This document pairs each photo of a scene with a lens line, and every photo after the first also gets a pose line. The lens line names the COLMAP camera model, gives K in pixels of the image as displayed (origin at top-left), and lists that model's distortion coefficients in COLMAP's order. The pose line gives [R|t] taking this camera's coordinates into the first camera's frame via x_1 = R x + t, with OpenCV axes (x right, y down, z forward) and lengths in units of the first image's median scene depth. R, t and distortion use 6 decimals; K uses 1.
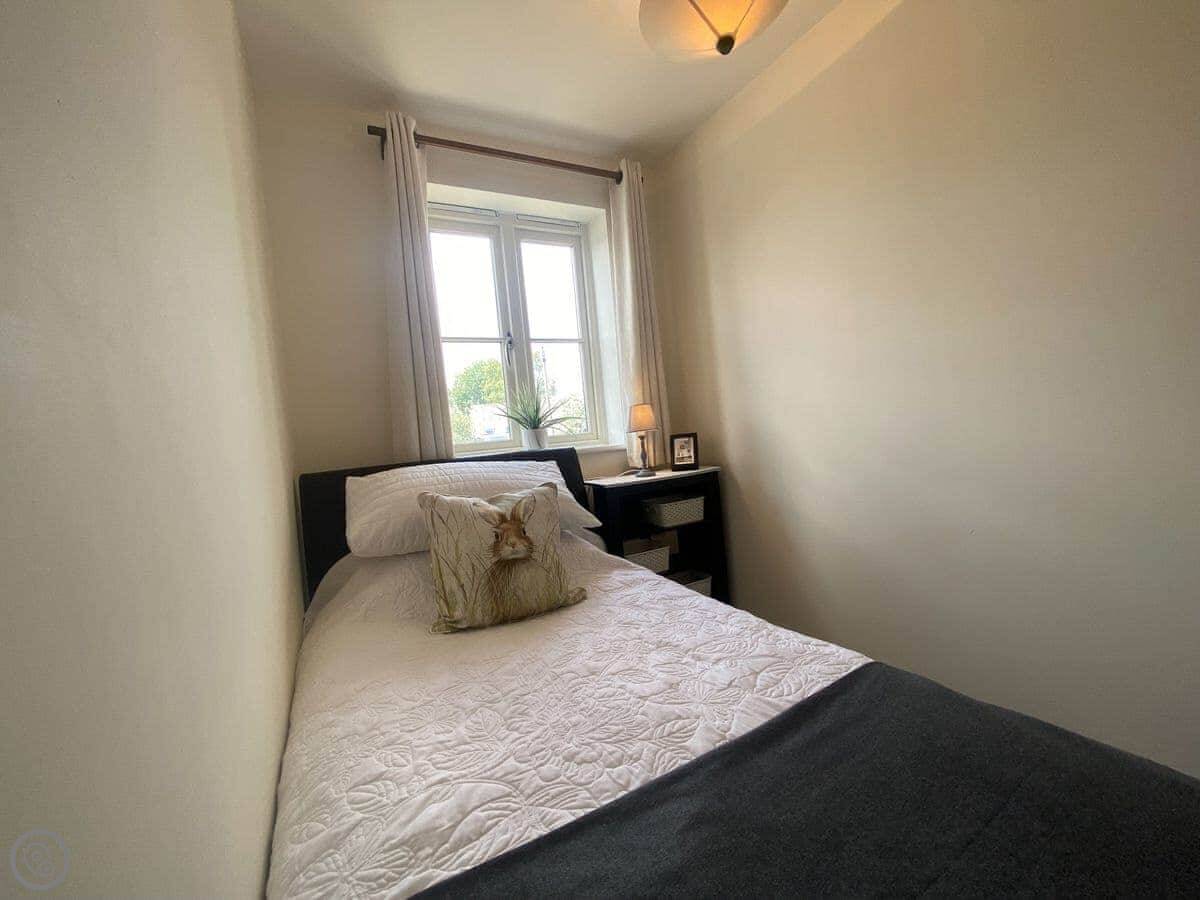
lens RADIAL K [[484.1, 0, 596.7], [0, 484.1, 451.0], [0, 0, 1]] dist [0.035440, -0.028710]
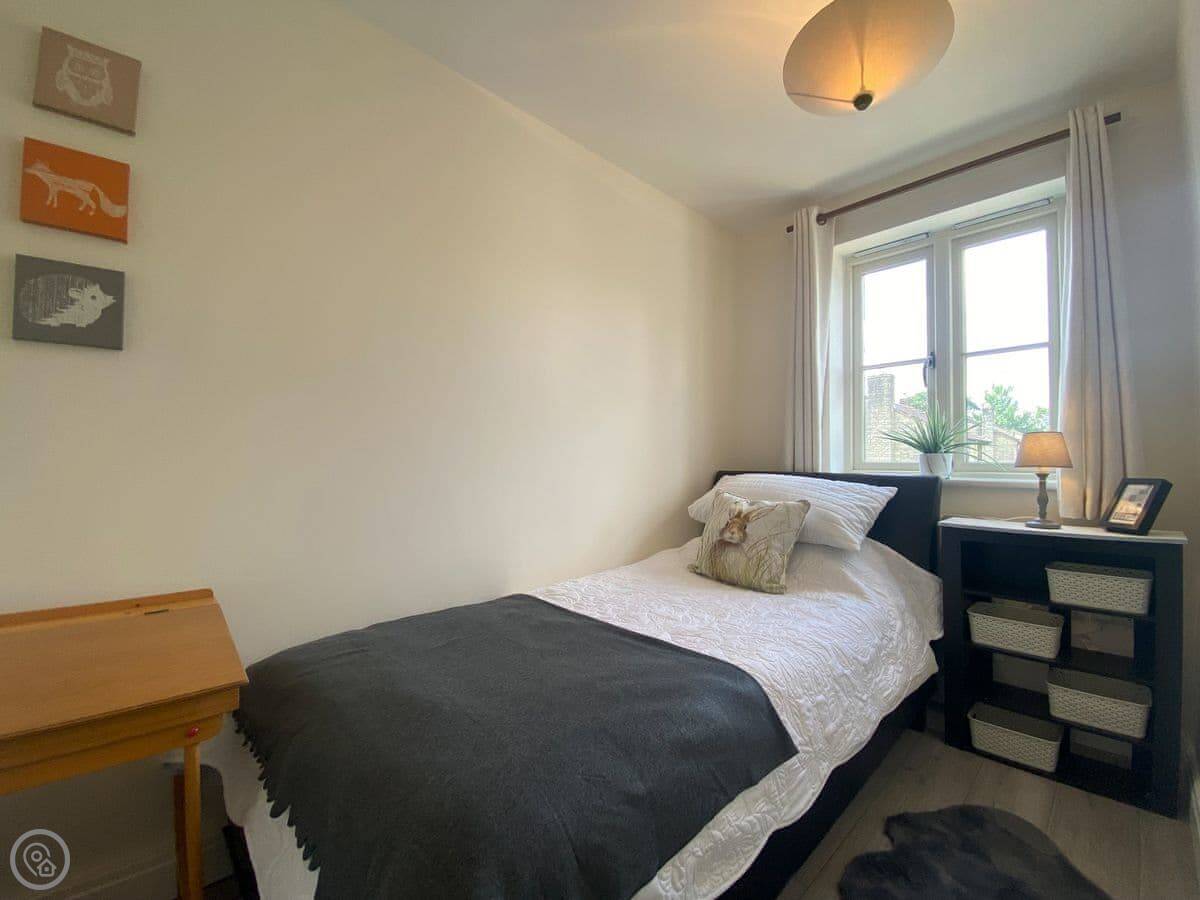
lens RADIAL K [[492.5, 0, 596.3], [0, 492.5, 451.4], [0, 0, 1]] dist [0.019050, -0.019810]
pose [[0.252269, 0.076054, -0.964664, 0.722153], [-0.065562, 0.995959, 0.061376, -0.074153], [0.965433, 0.047762, 0.256236, 0.129124]]
